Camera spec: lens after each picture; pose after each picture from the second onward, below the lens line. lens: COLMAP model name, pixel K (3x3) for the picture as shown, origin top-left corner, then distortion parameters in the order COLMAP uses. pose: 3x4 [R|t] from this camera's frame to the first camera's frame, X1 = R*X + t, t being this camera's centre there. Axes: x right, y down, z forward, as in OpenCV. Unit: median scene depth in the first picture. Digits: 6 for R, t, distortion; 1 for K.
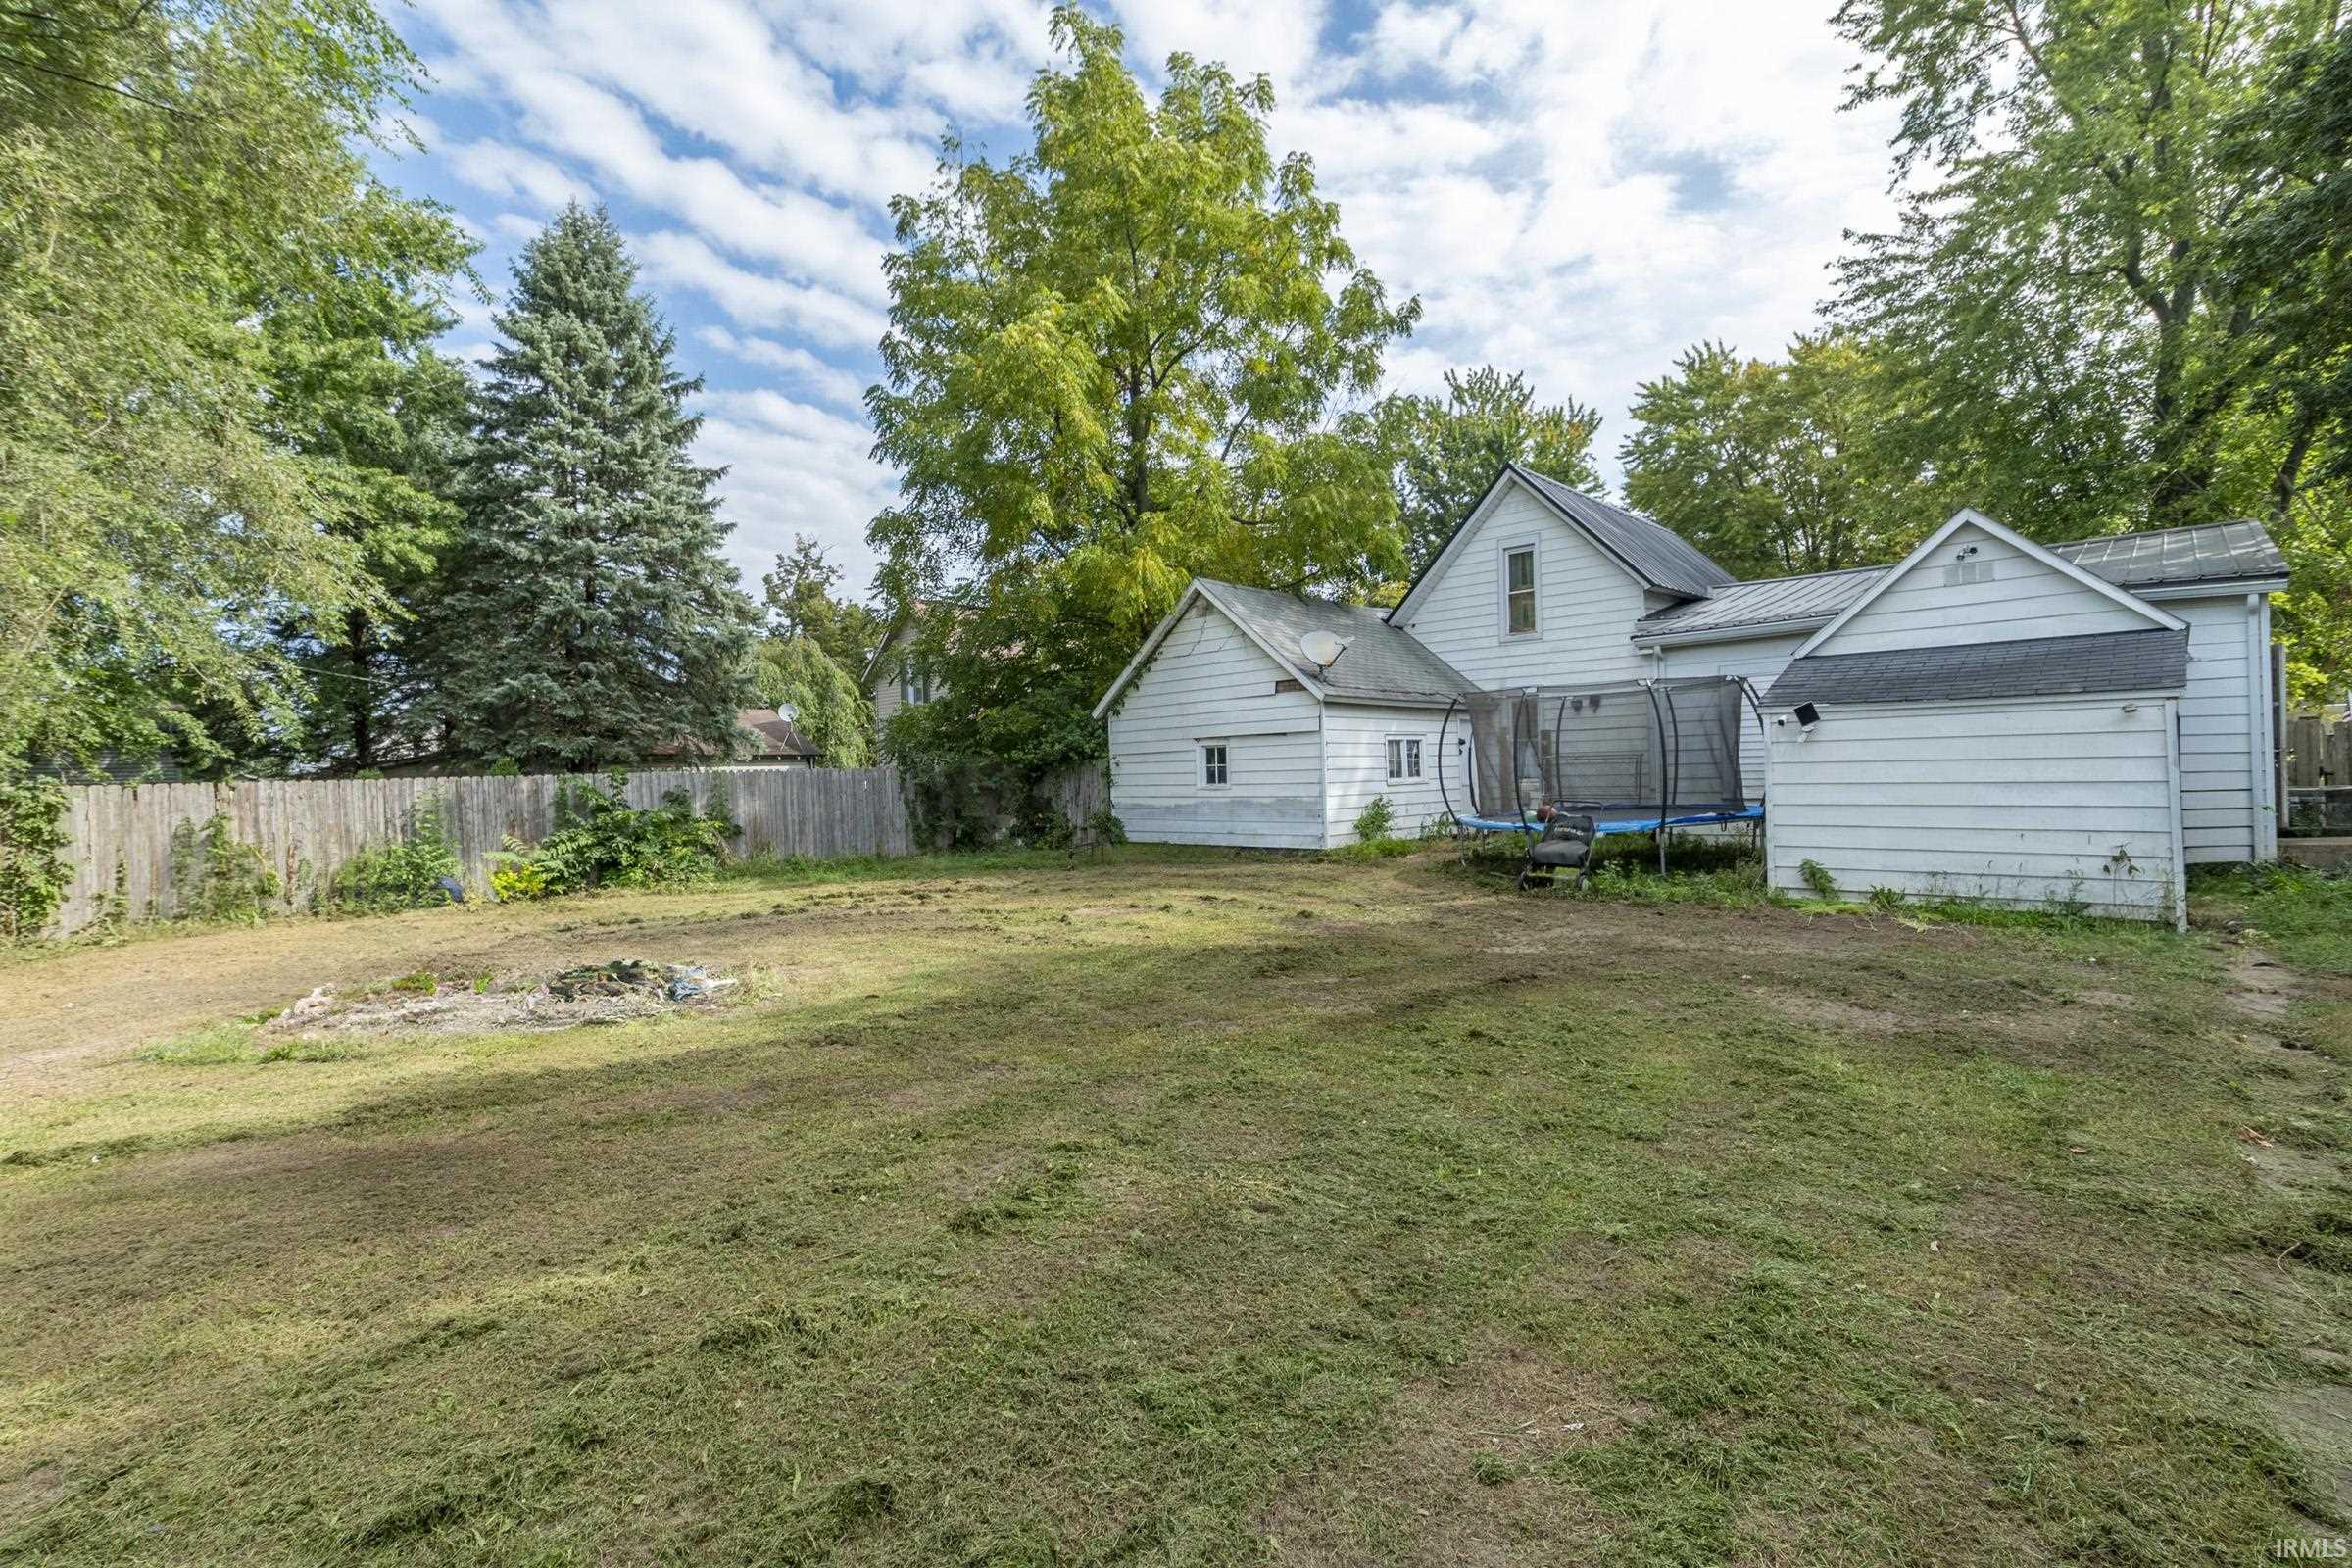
lens RADIAL K [[1057.5, 0, 1149.9], [0, 1057.5, 784.2], [0, 0, 1]] dist [-0.002185, 0.001250]
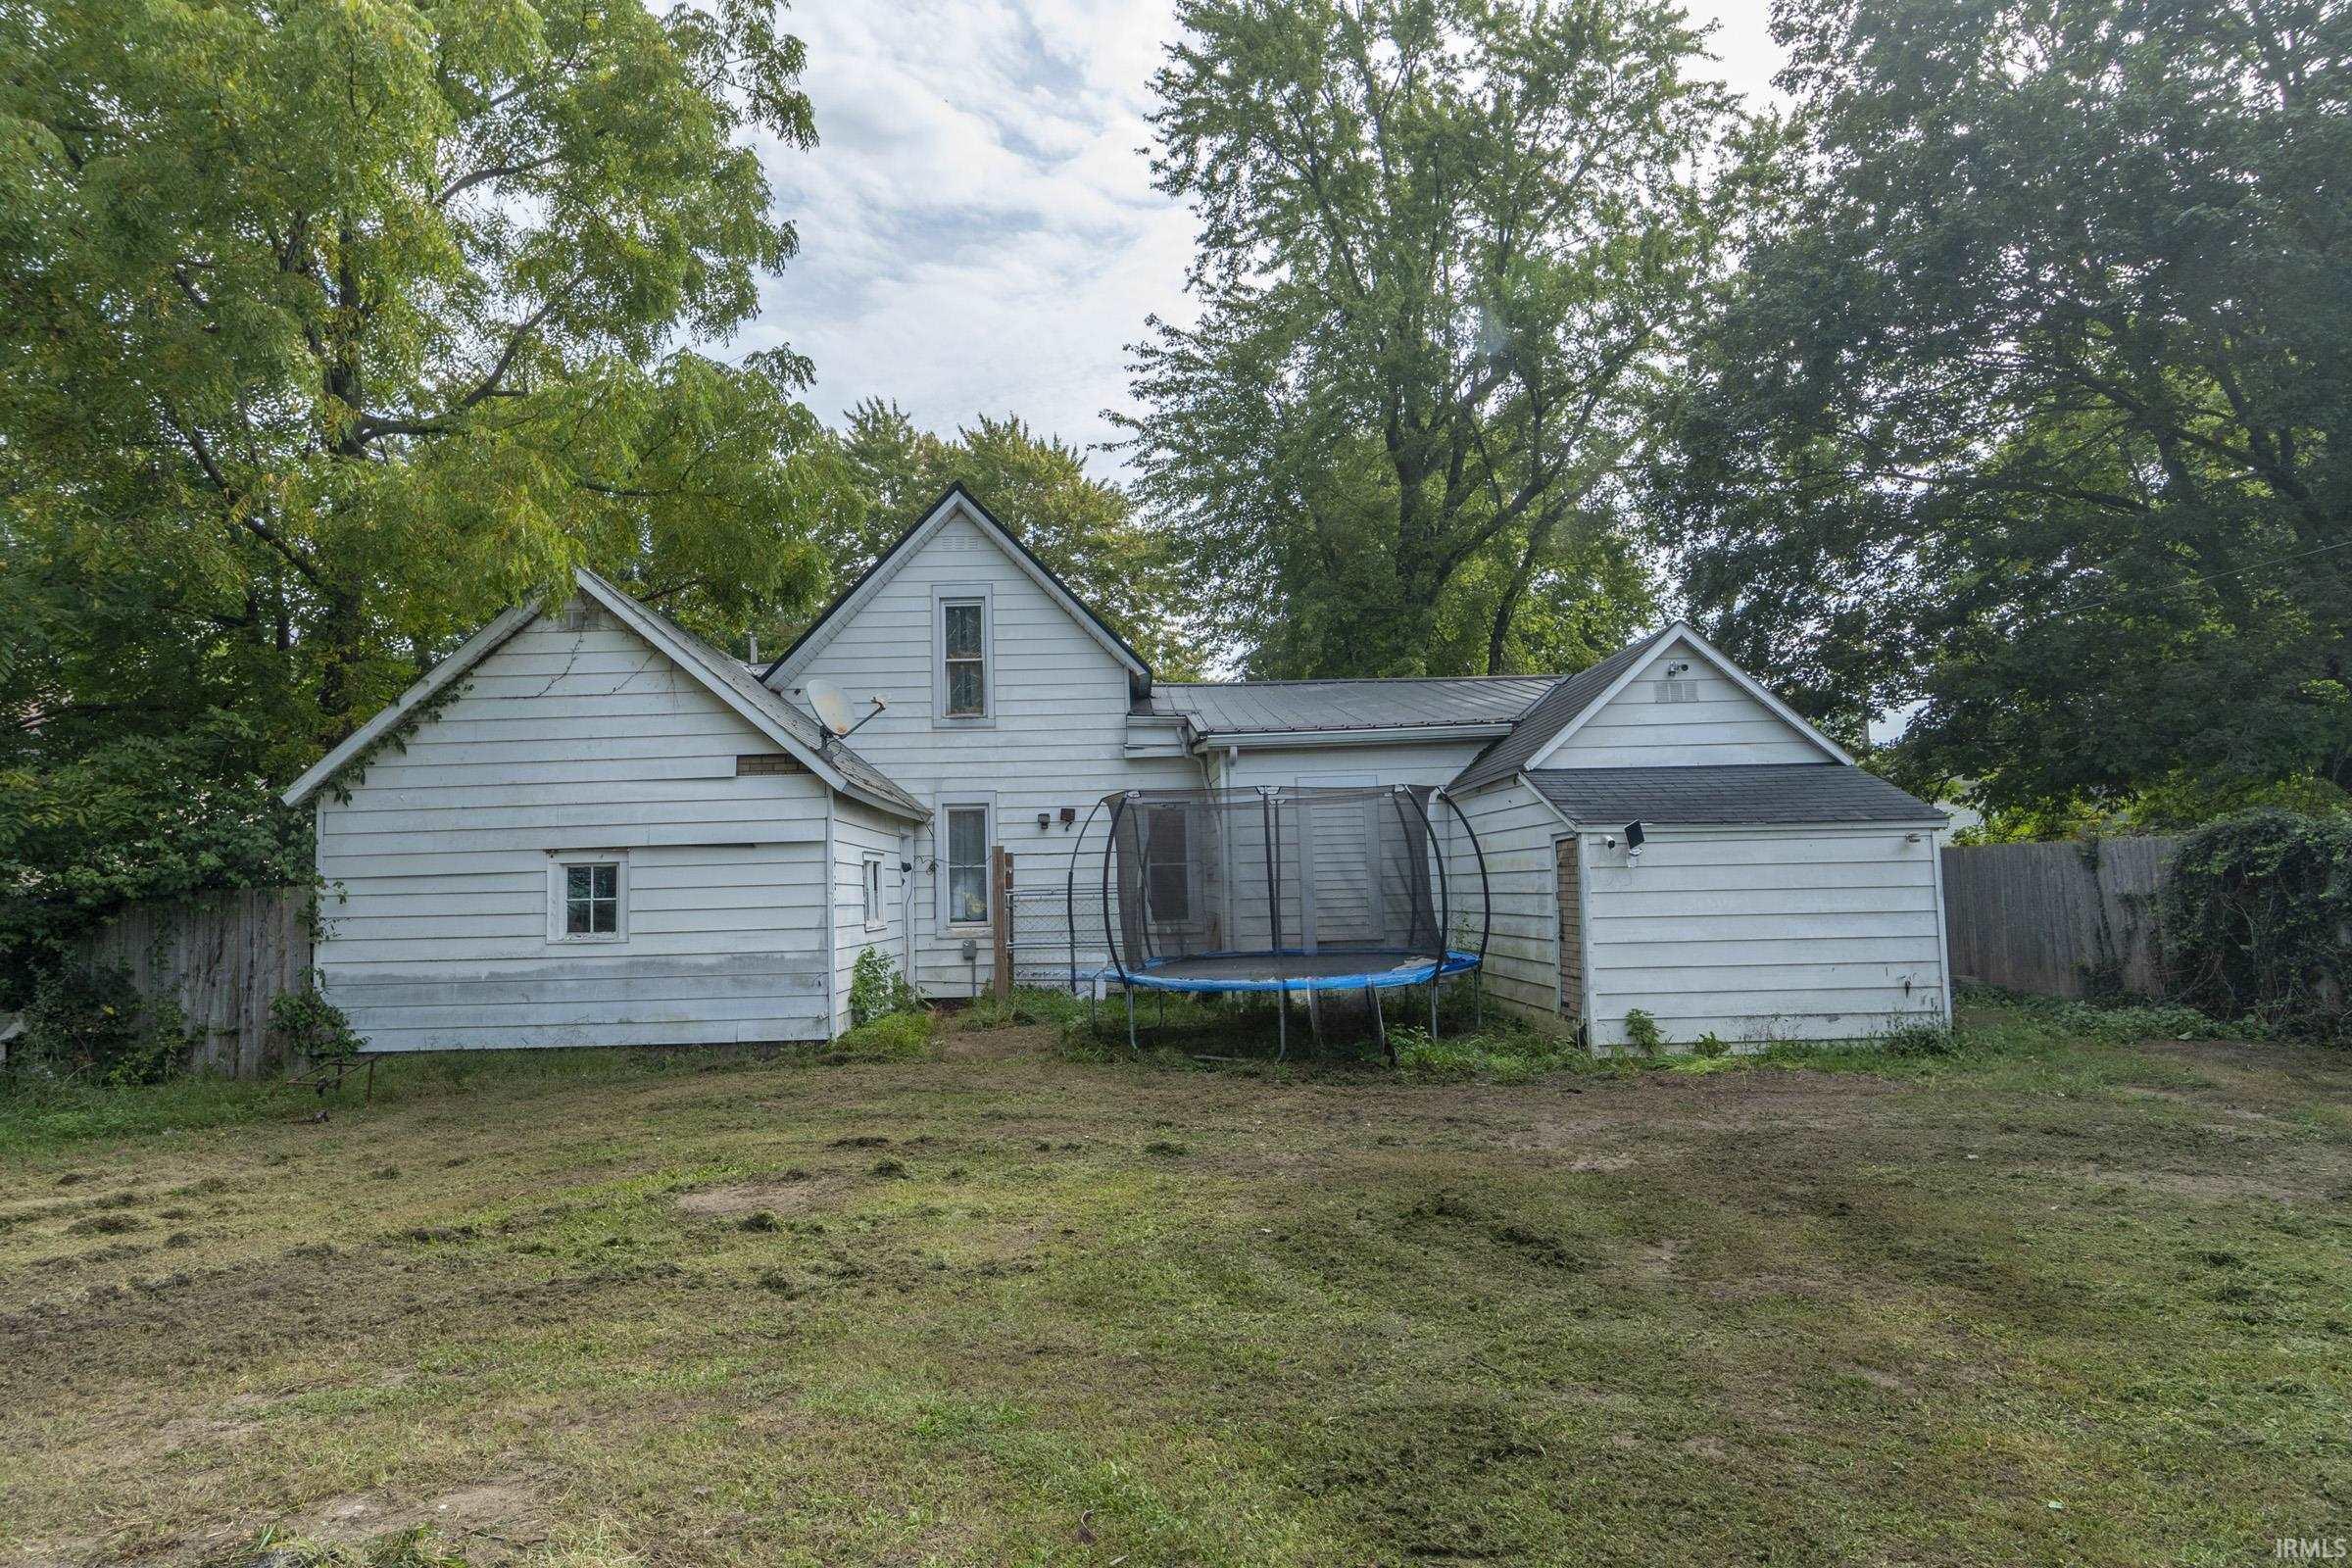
lens RADIAL K [[1406.2, 0, 1161.5], [0, 1406.2, 777.2], [0, 0, 1]] dist [-0.000145, 0.000181]
pose [[0.707717, 0.065090, 0.703492, -0.232274], [0.014845, 0.994157, -0.106918, 0.001464], [-0.706340, 0.086111, 0.702615, 0.253152]]
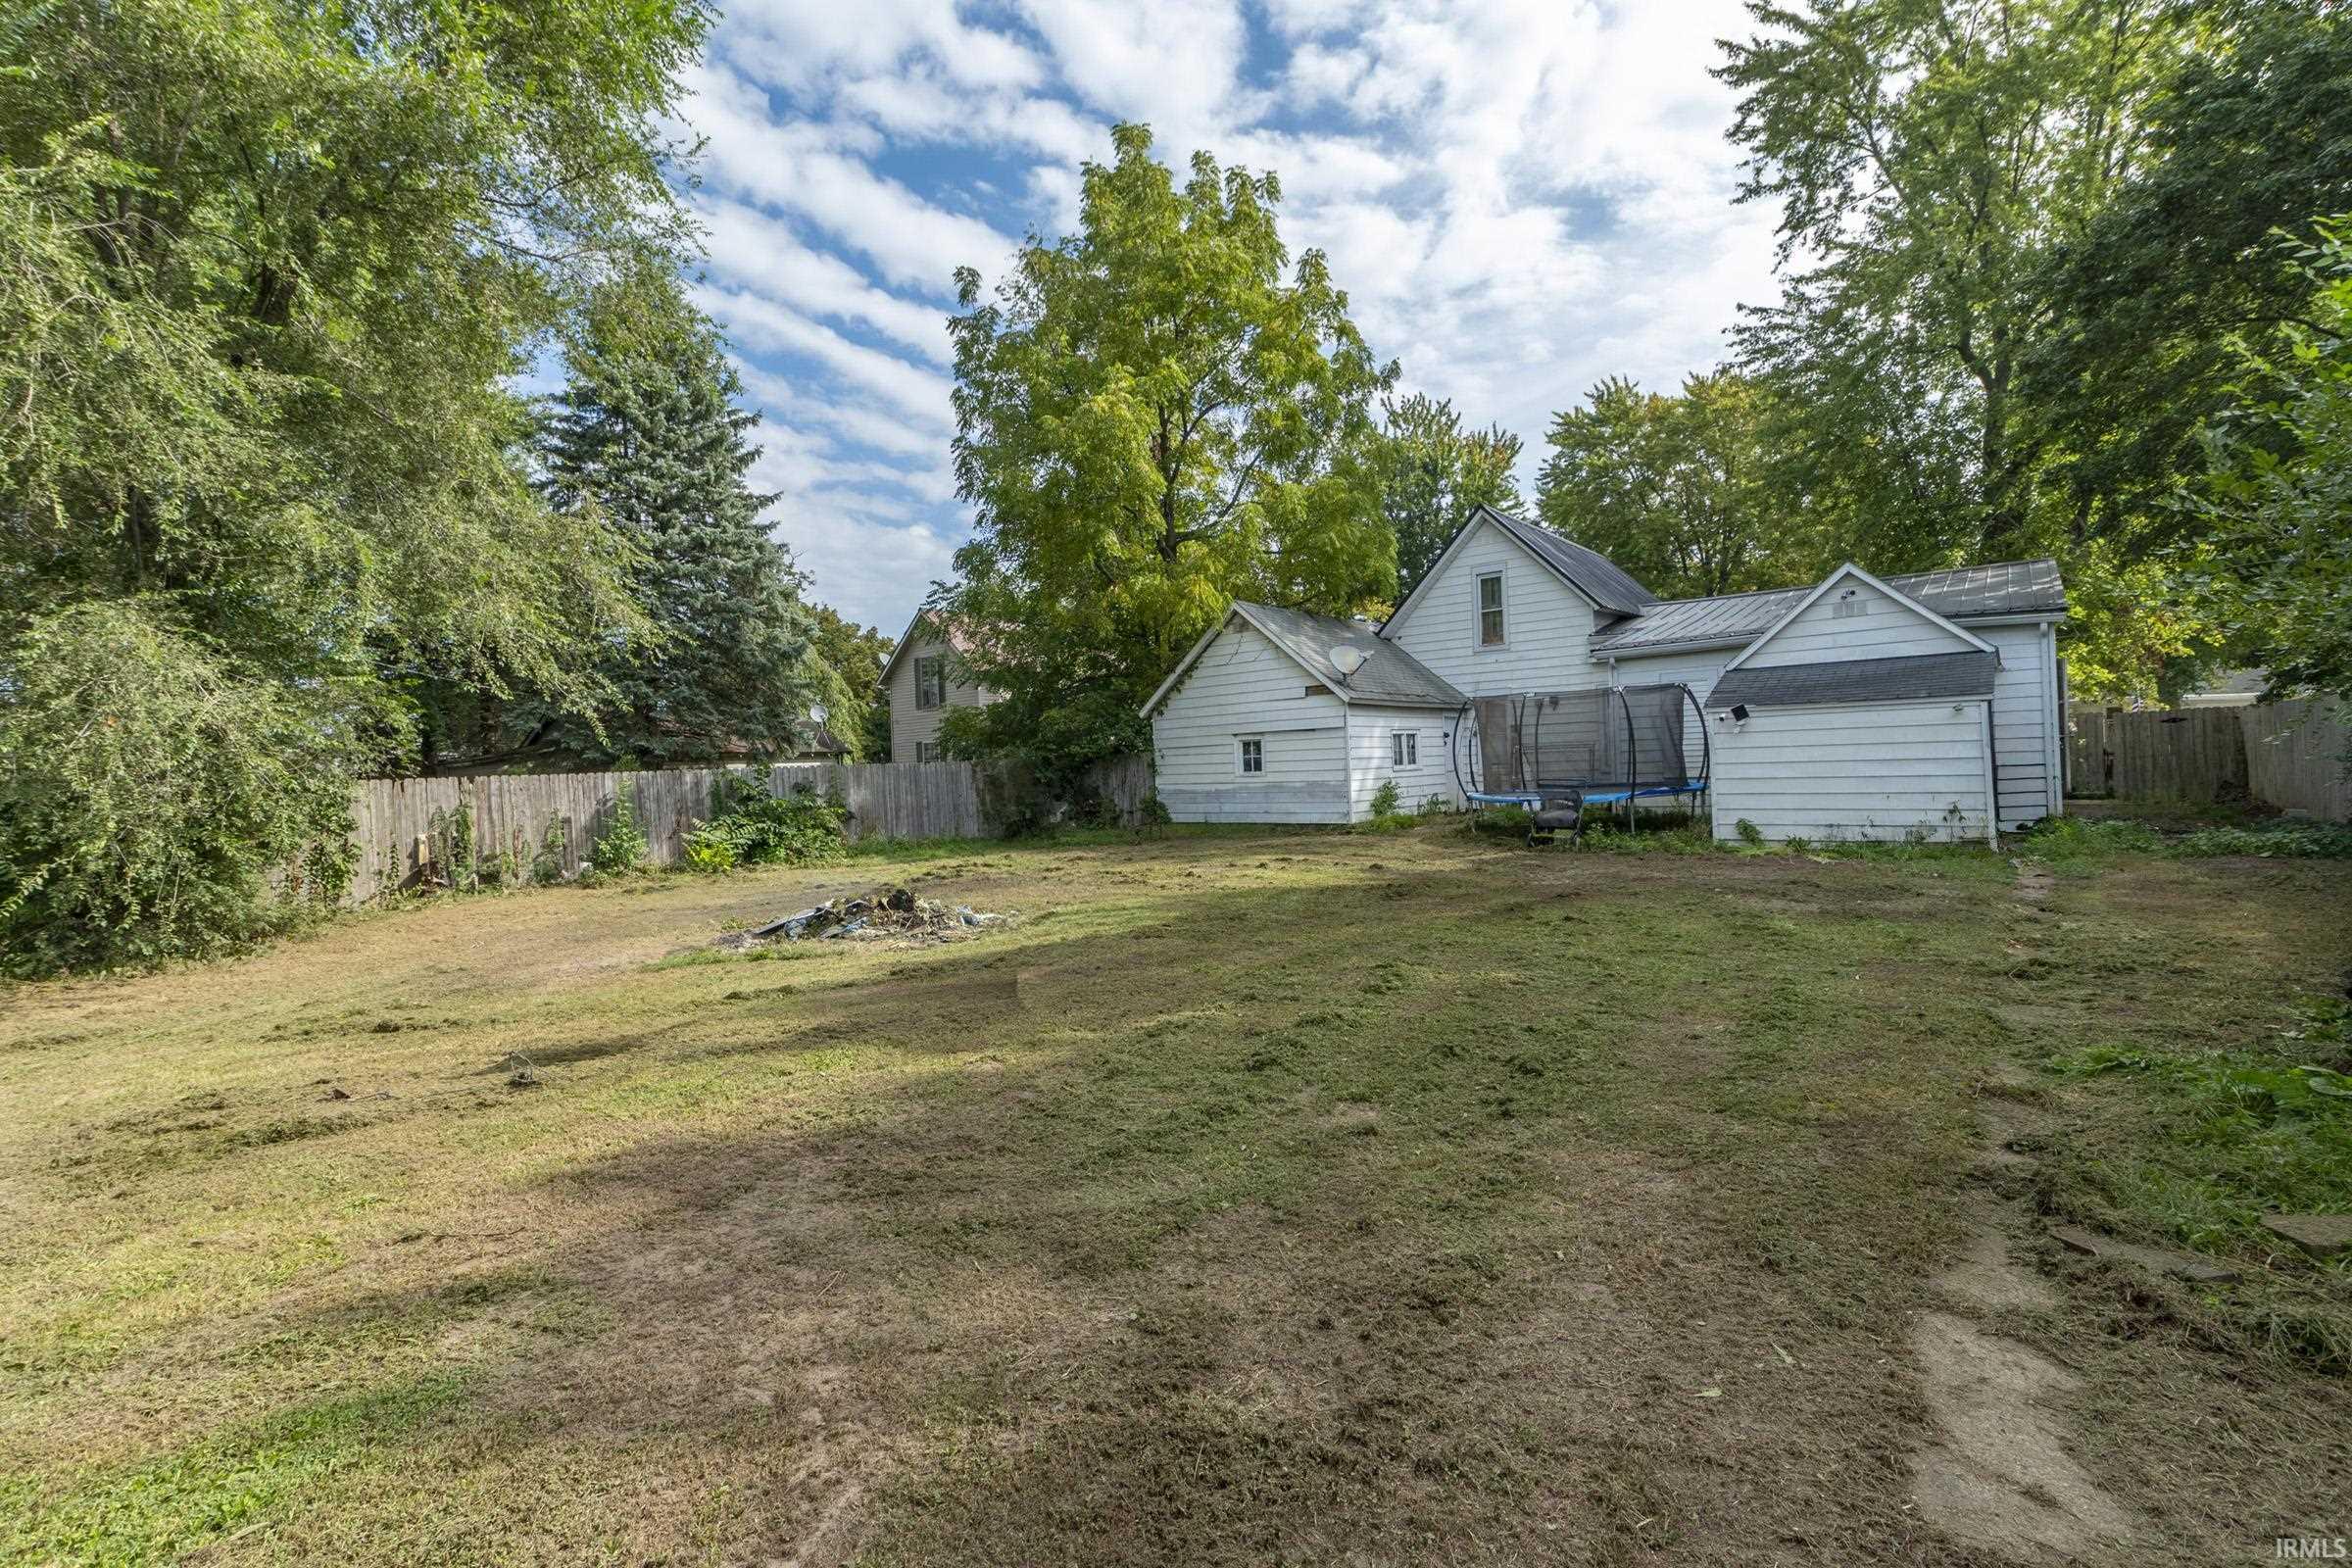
lens RADIAL K [[1032.3, 0, 1153.6], [0, 1032.3, 775.1], [0, 0, 1]] dist [-0.000038, -0.001064]
pose [[0.997178, -0.010834, 0.074290, -0.127776], [0.011162, 0.999930, -0.004001, 0.006484], [-0.074241, 0.004819, 0.997229, -0.150406]]
